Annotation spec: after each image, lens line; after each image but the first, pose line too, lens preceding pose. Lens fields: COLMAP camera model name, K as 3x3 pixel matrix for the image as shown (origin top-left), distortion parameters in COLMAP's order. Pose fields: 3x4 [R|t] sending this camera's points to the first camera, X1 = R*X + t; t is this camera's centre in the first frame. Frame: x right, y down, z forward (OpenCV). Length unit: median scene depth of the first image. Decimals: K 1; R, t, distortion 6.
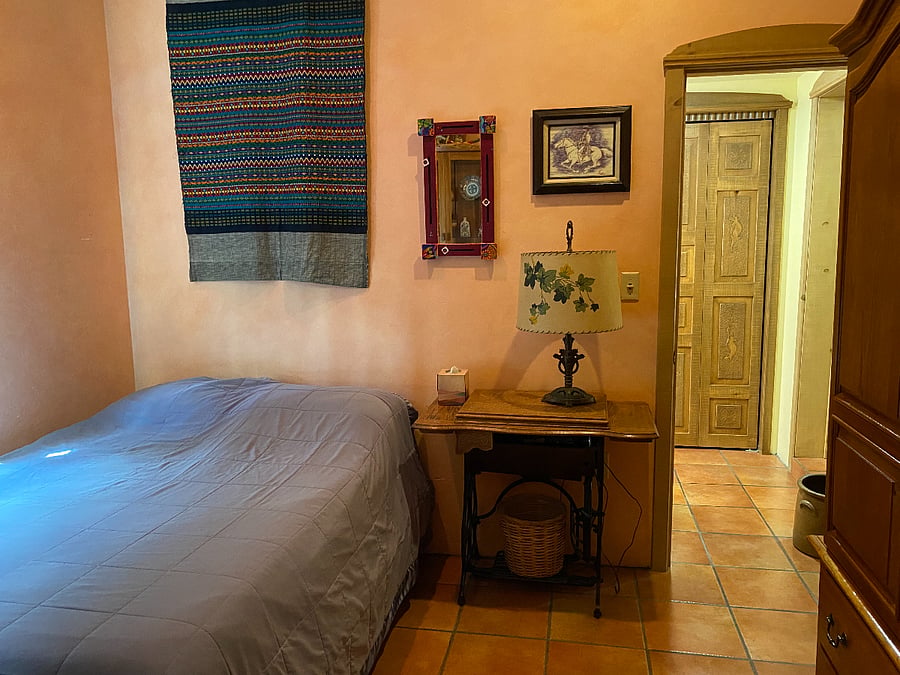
lens RADIAL K [[689.4, 0, 450.0], [0, 689.4, 337.5], [0, 0, 1]] dist [0.039212, -0.065842]
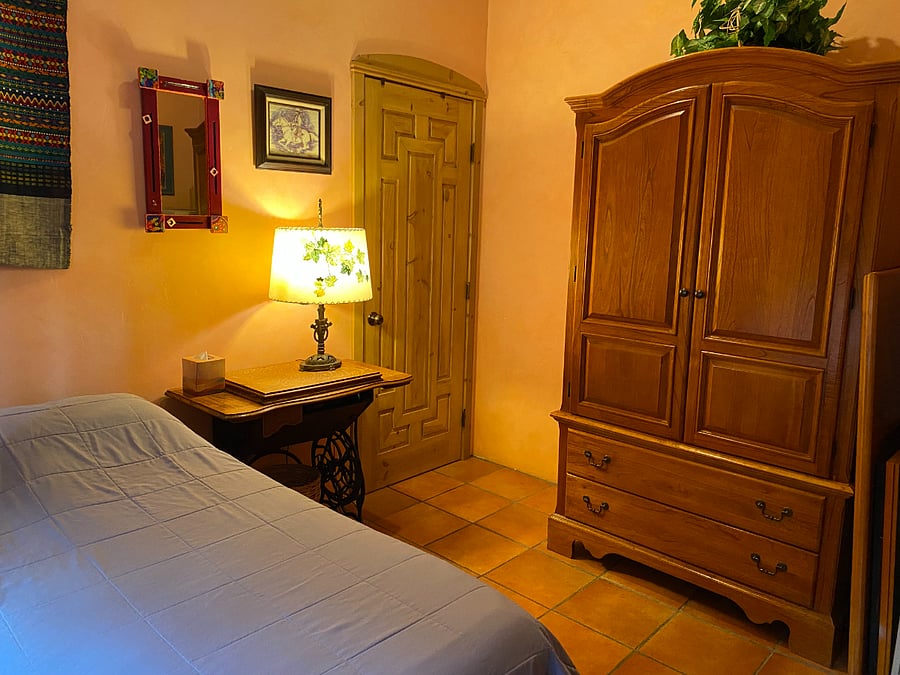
lens RADIAL K [[689.4, 0, 450.0], [0, 689.4, 337.5], [0, 0, 1]] dist [0.039212, -0.065842]
pose [[0.545037, -0.110876, 0.831048, -0.594276], [0.082344, 0.993504, 0.078545, -0.021185], [-0.834359, 0.025622, 0.550626, 0.225719]]
